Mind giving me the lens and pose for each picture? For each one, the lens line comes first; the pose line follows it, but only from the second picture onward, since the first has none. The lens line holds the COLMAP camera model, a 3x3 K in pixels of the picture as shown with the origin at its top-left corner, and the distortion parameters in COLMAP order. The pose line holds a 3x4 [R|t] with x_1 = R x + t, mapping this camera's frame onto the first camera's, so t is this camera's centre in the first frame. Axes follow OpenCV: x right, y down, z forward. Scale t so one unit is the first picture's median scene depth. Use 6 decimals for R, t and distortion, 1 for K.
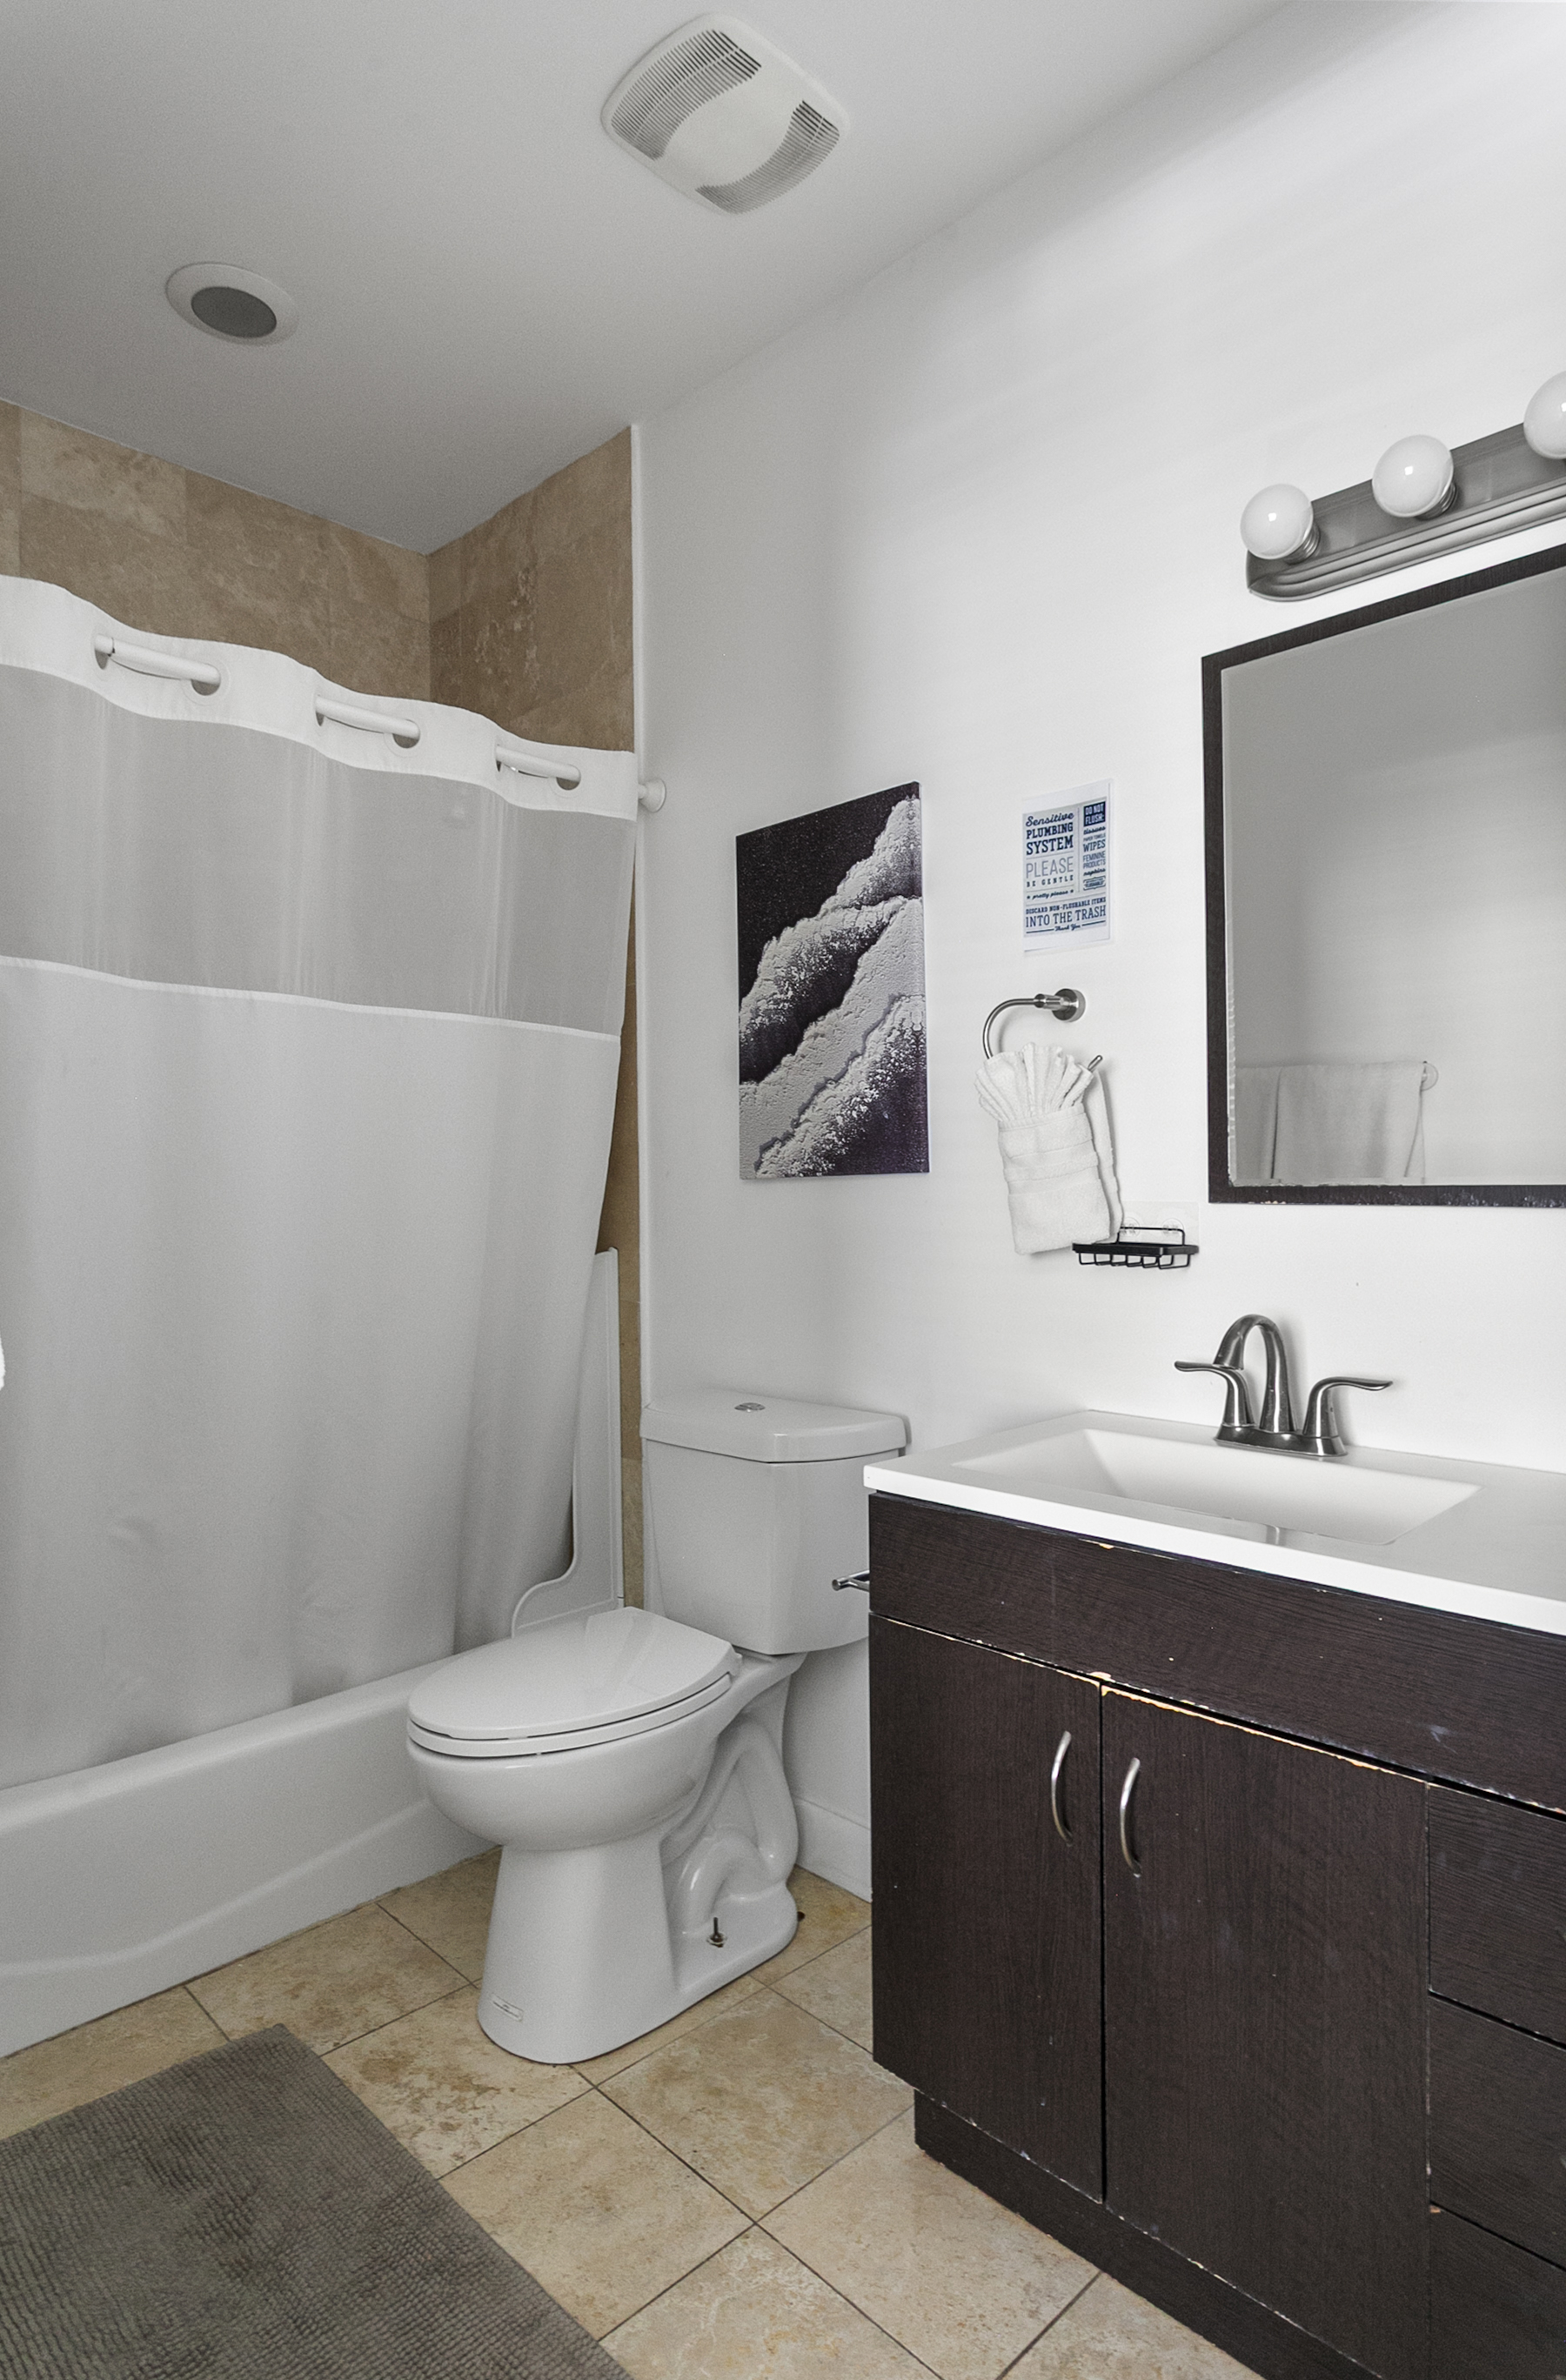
lens RADIAL K [[1328.6, 0, 783.0], [0, 1328.6, 1190.0], [0, 0, 1]] dist [-0.002397, -0.000274]
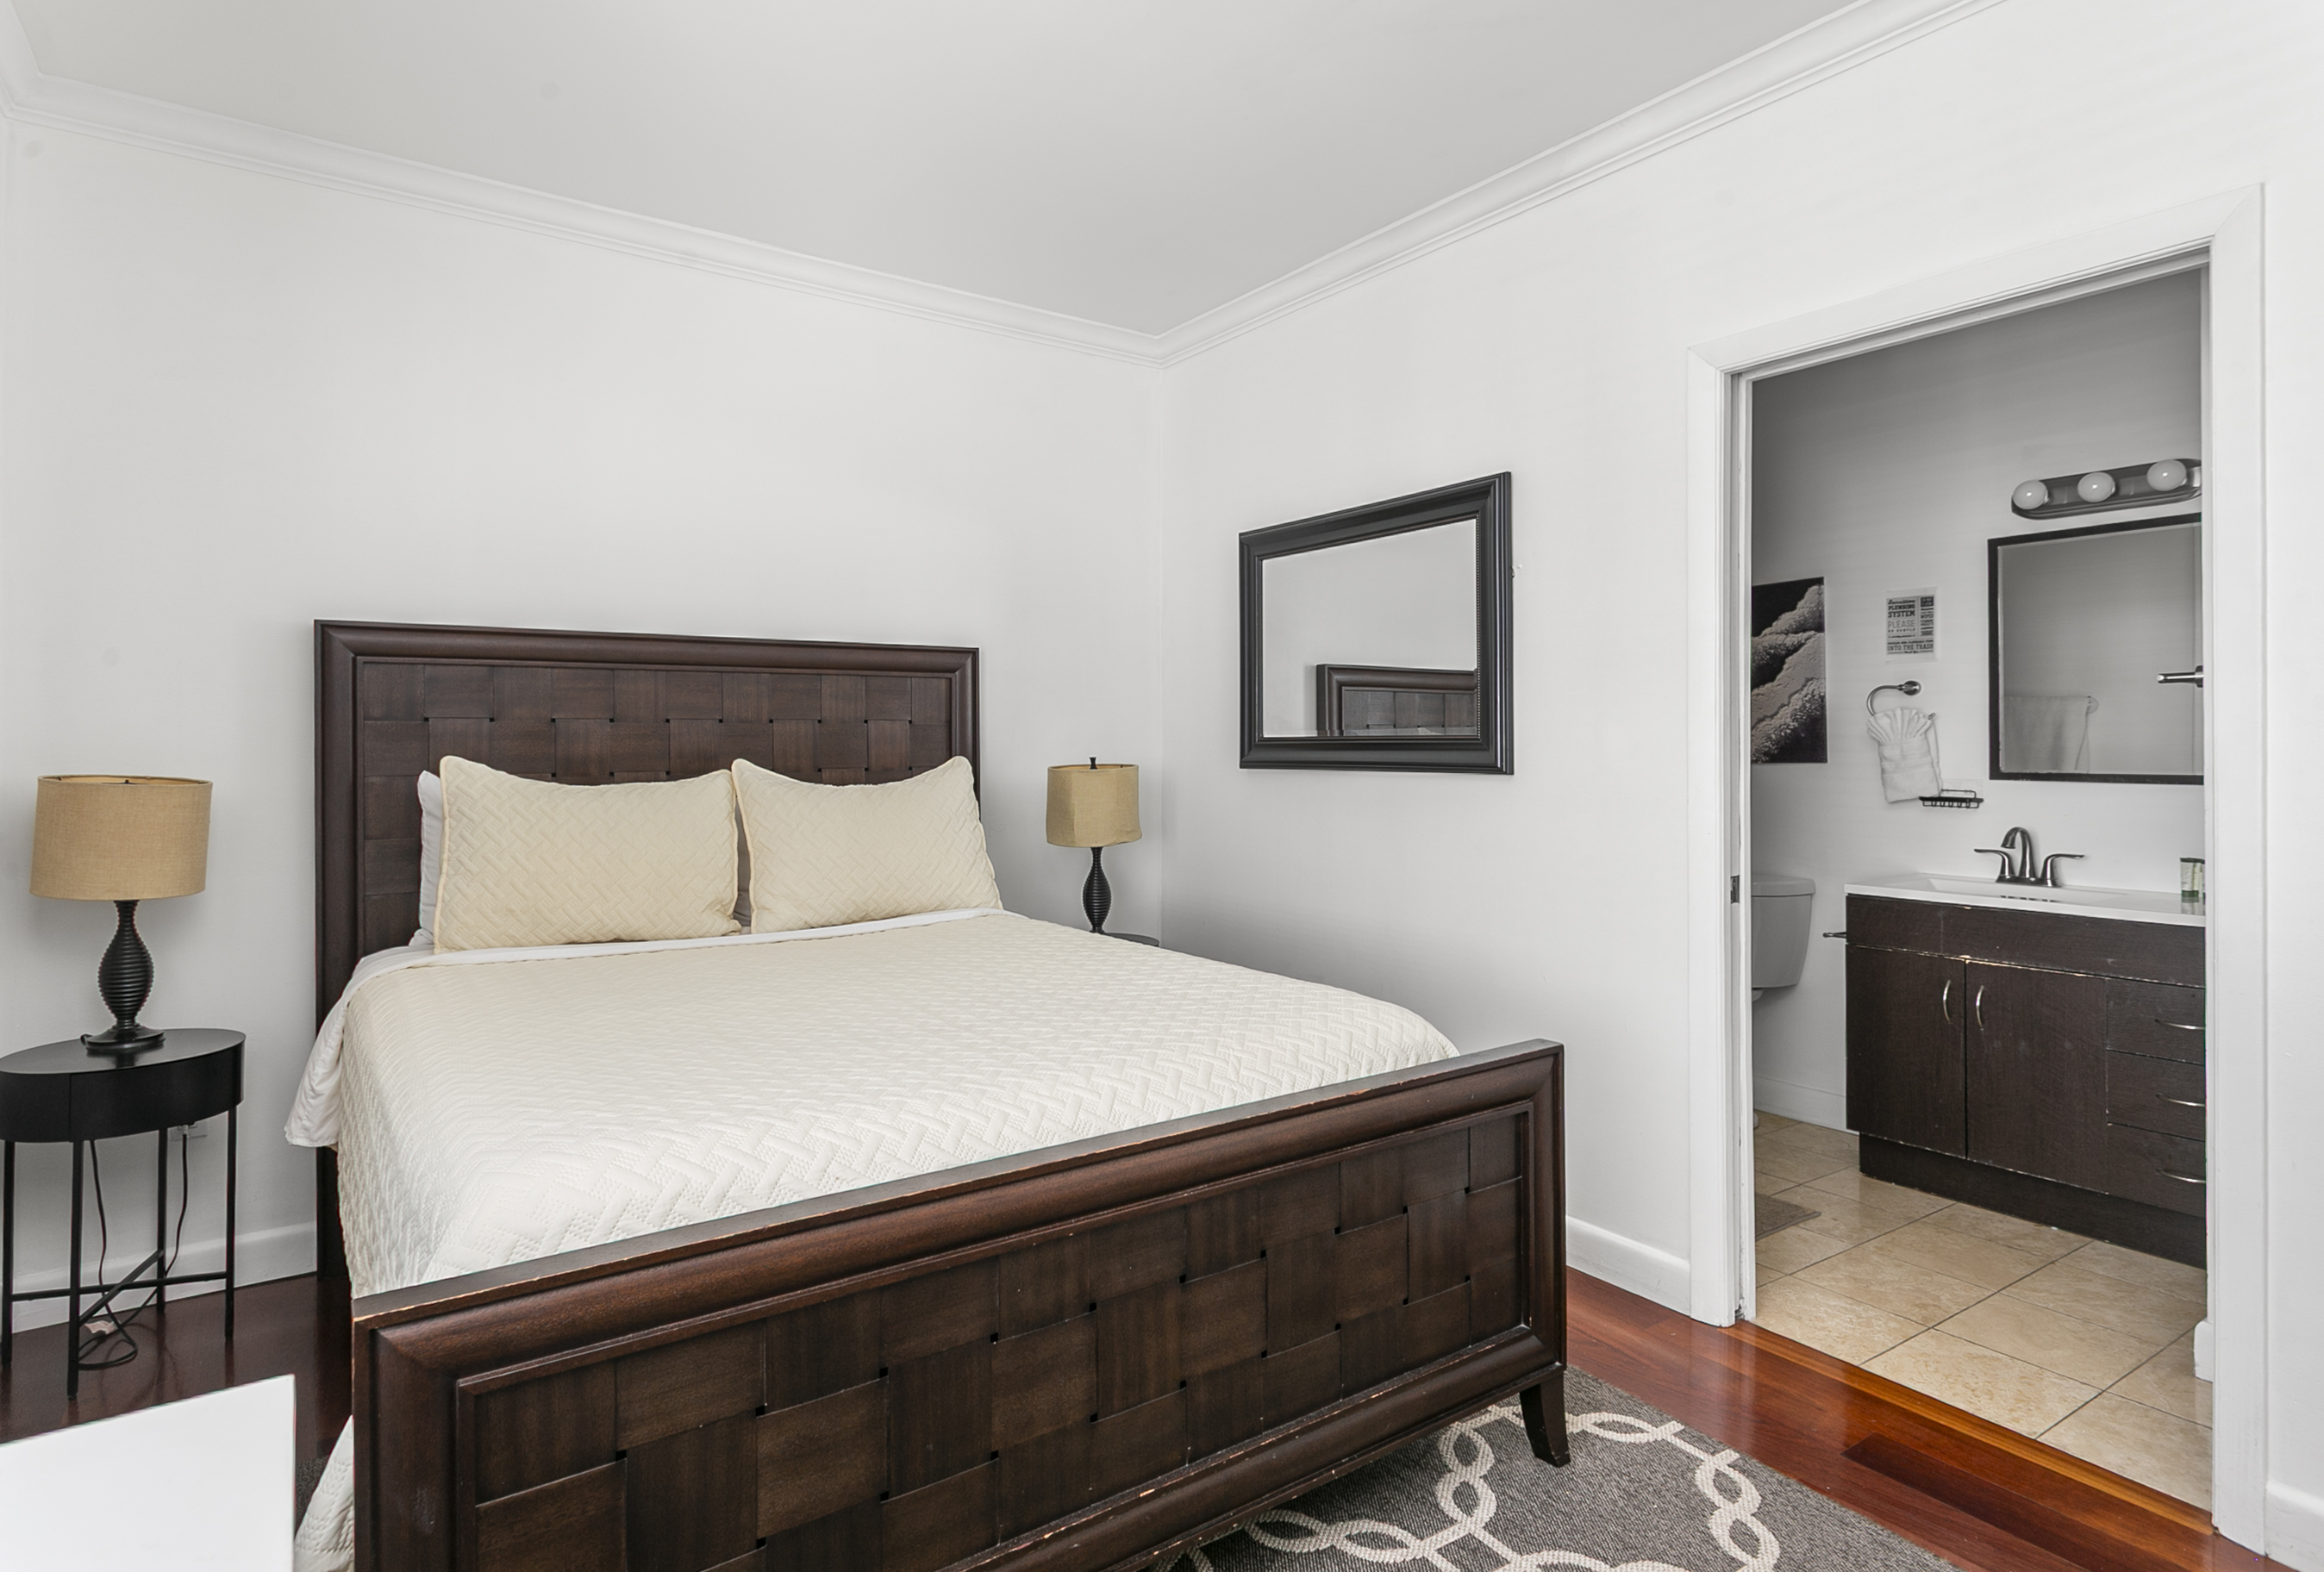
lens RADIAL K [[1241.4, 0, 1165.0], [0, 1241.4, 742.0], [0, 0, 1]] dist [0.014755, 0.000408]
pose [[0.985417, 0.006589, -0.170028, -0.656853], [-0.008199, 0.999928, -0.008769, -0.022594], [0.169958, 0.010035, 0.985400, -1.250394]]
